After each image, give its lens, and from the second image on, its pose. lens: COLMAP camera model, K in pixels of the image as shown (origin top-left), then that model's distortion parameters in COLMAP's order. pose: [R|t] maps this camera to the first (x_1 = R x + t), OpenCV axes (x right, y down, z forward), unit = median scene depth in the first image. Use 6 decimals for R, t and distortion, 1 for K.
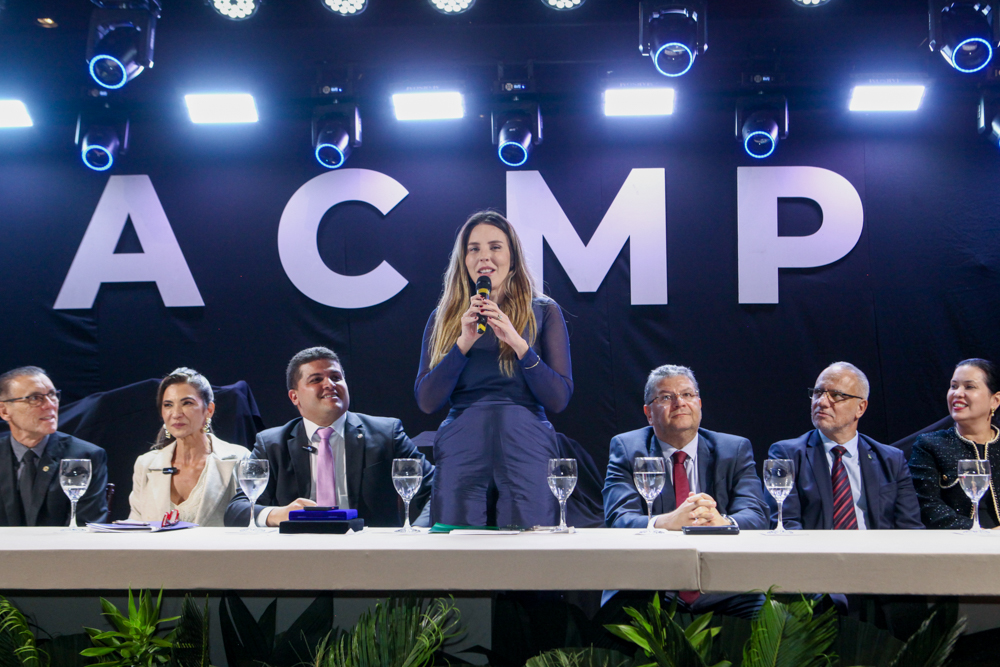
lens RADIAL K [[1236.1, 0, 480.5], [0, 1236.1, 334.4], [0, 0, 1]] dist [-0.023684, -0.007356]
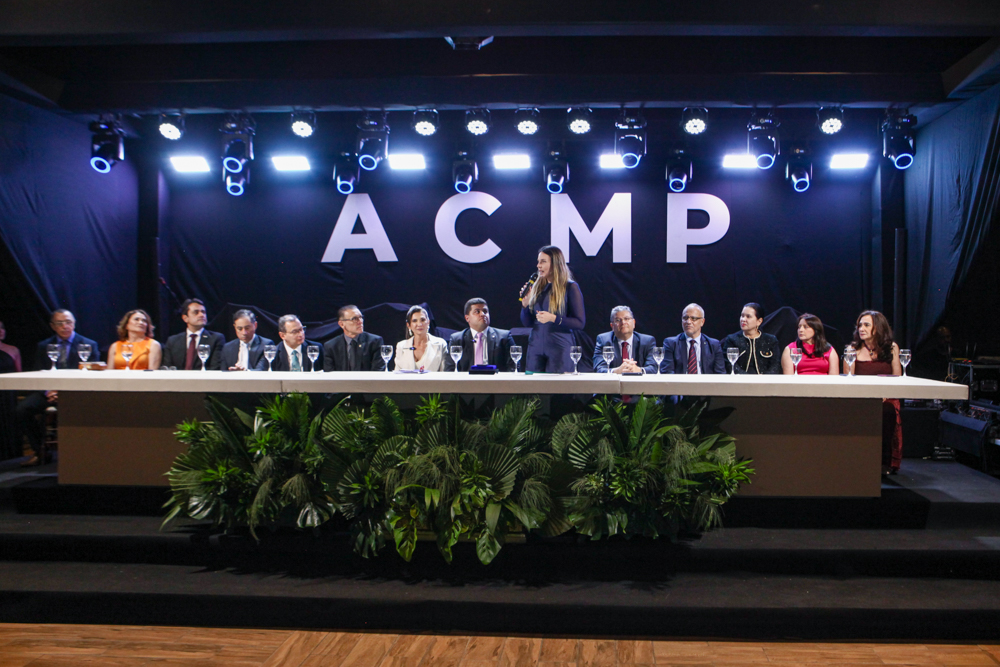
lens RADIAL K [[1008.6, 0, 517.1], [0, 1008.6, 325.1], [0, 0, 1]] dist [-0.095445, 0.012374]
pose [[0.999988, 0.004930, 0.000460, -0.034561], [-0.004951, 0.994105, 0.108306, -0.102136], [0.000076, -0.108306, 0.994118, -0.650254]]
